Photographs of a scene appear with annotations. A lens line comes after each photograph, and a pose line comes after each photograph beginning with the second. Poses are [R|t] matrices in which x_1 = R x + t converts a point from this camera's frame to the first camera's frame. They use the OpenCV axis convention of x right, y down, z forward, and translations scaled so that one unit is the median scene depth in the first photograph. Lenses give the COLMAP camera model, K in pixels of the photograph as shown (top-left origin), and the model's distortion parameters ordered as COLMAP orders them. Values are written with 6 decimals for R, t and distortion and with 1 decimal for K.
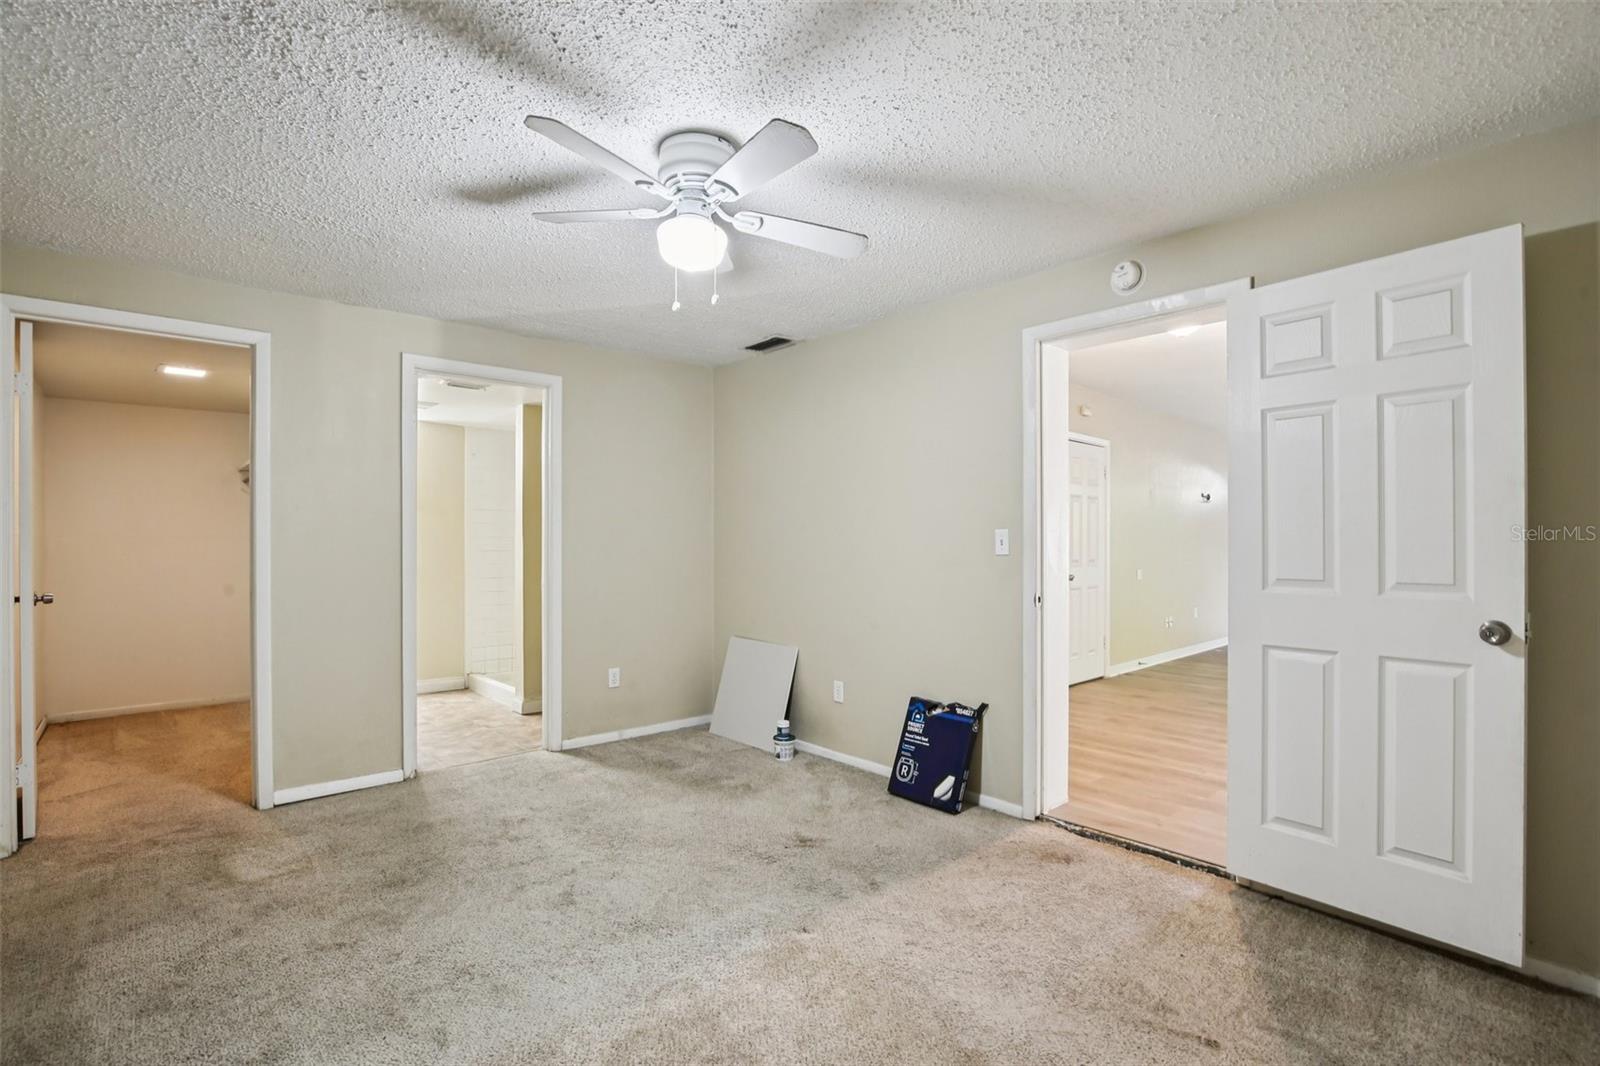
lens RADIAL K [[747.7, 0, 793.0], [0, 747.7, 535.7], [0, 0, 1]] dist [-0.030534, 0.000742]
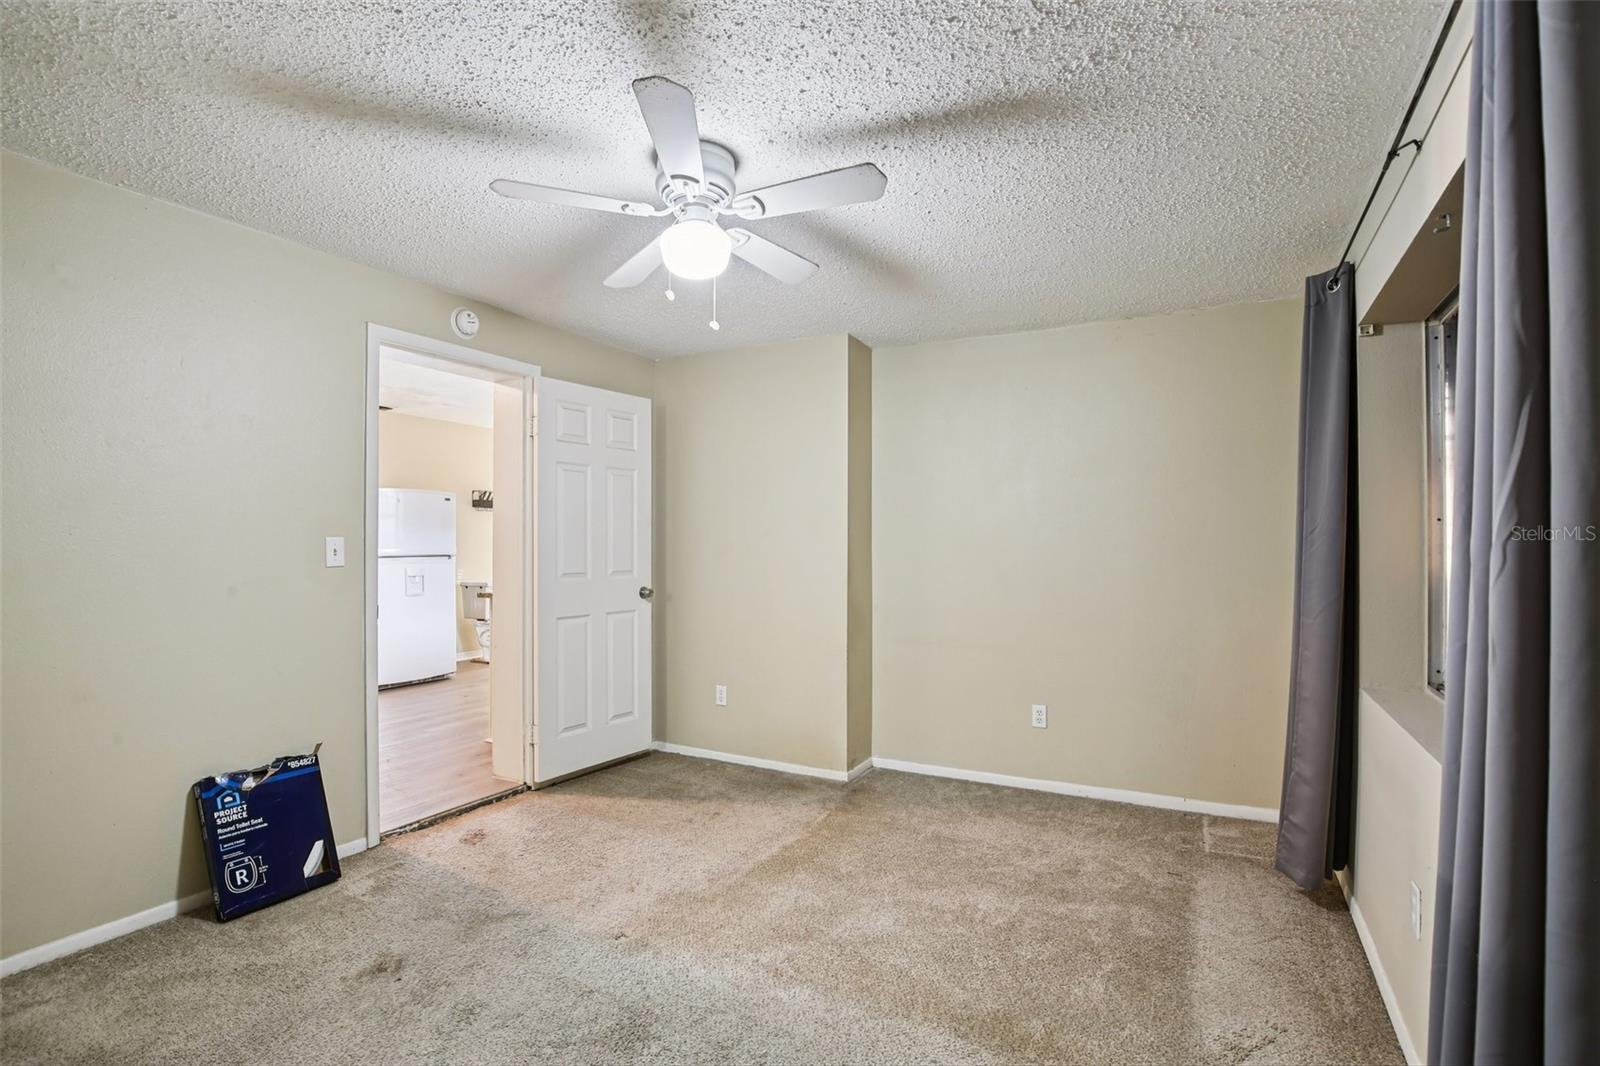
lens RADIAL K [[747.7, 0, 793.0], [0, 747.7, 535.7], [0, 0, 1]] dist [-0.030534, 0.000742]
pose [[-0.323105, 0.008266, 0.946327, -0.764421], [-0.007566, 0.999907, -0.011317, -0.004882], [-0.946333, -0.010816, -0.323013, 0.826700]]
